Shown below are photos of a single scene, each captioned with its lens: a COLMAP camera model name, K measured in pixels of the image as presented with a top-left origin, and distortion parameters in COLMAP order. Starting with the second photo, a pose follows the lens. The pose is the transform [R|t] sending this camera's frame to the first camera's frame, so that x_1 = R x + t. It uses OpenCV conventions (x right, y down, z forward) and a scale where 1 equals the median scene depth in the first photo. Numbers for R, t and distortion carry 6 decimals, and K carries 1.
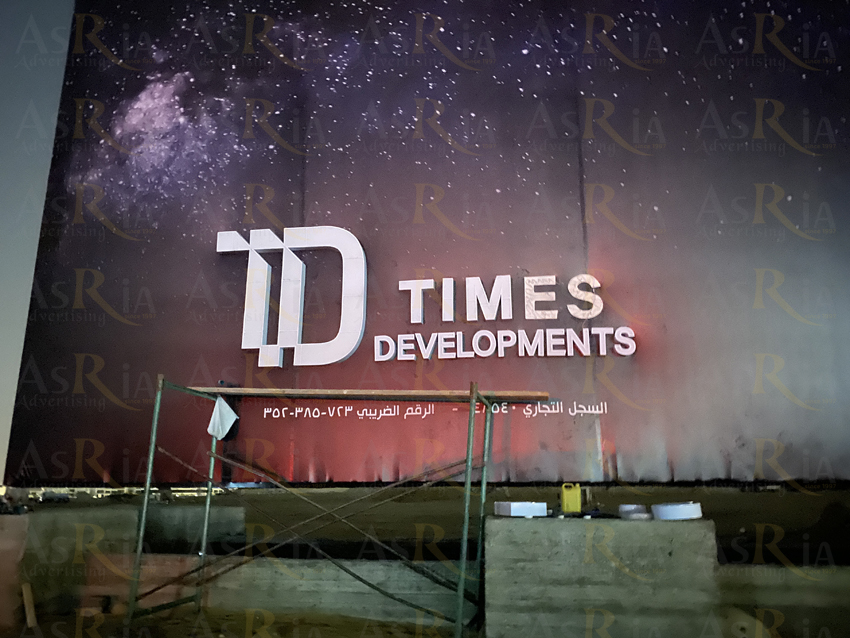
lens RADIAL K [[637.4, 0, 420.4], [0, 637.4, 316.0], [0, 0, 1]] dist [0.059309, -0.074518]
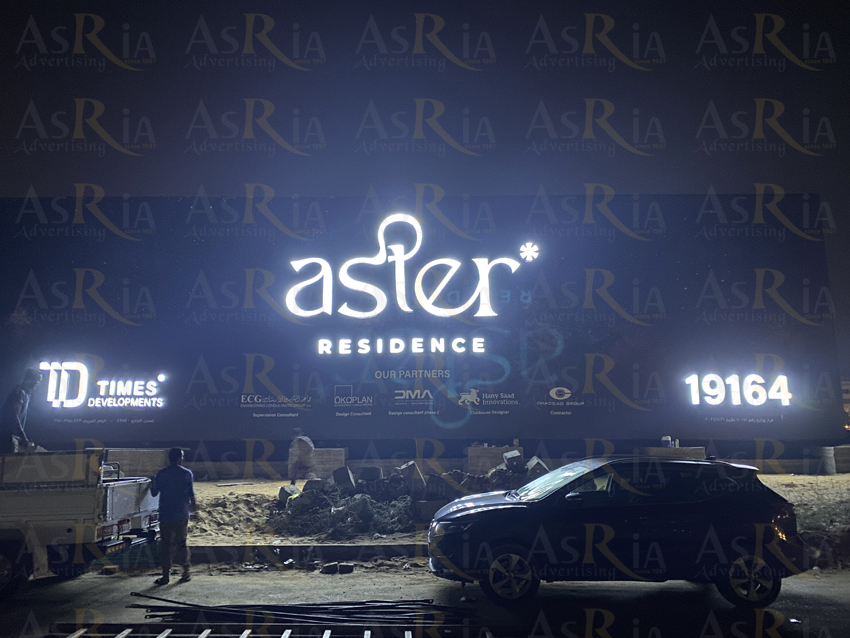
lens RADIAL K [[637.4, 0, 420.4], [0, 637.4, 316.0], [0, 0, 1]] dist [0.059309, -0.074518]
pose [[0.989536, 0.022812, 0.142470, 1.191729], [-0.038917, 0.993025, 0.111299, -0.868372], [-0.138938, -0.115679, 0.983522, -2.600324]]
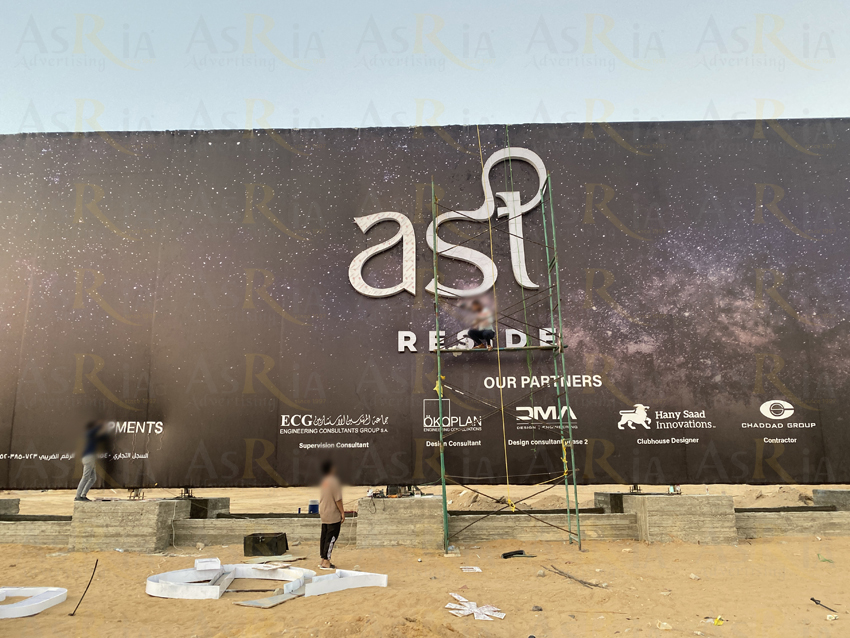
lens RADIAL K [[655.8, 0, 420.1], [0, 655.8, 317.2], [0, 0, 1]] dist [0.072578, -0.182451]
pose [[0.993380, 0.022653, 0.112622, 0.952121], [-0.027387, 0.998797, 0.040667, -0.472555], [-0.111565, -0.043483, 0.992805, -1.454169]]
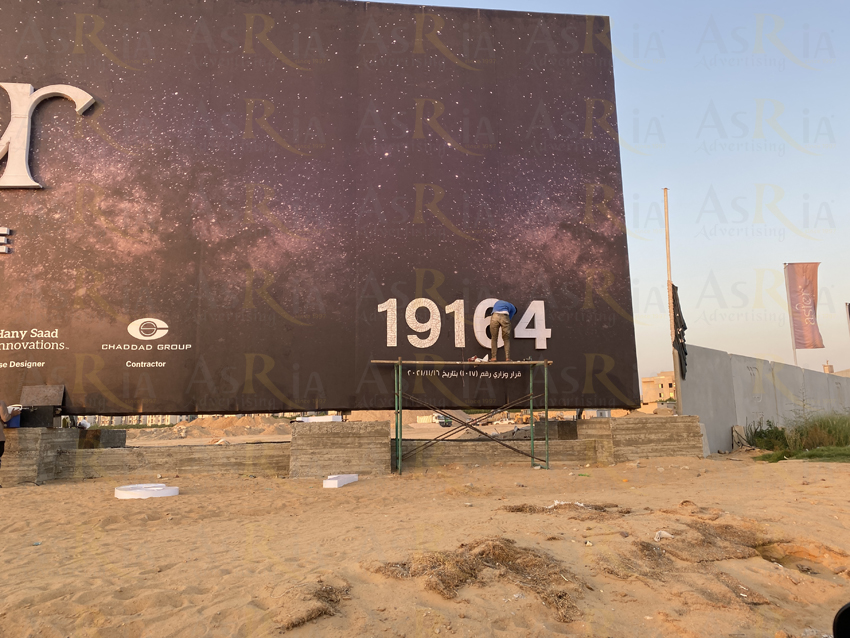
lens RADIAL K [[633.8, 0, 424.4], [0, 633.8, 294.1], [0, 0, 1]] dist [0.055184, -0.004656]
pose [[0.969021, 0.033960, 0.244633, 2.778699], [-0.060437, 0.992993, 0.101553, -0.441861], [-0.239470, -0.113192, 0.964283, -1.374516]]
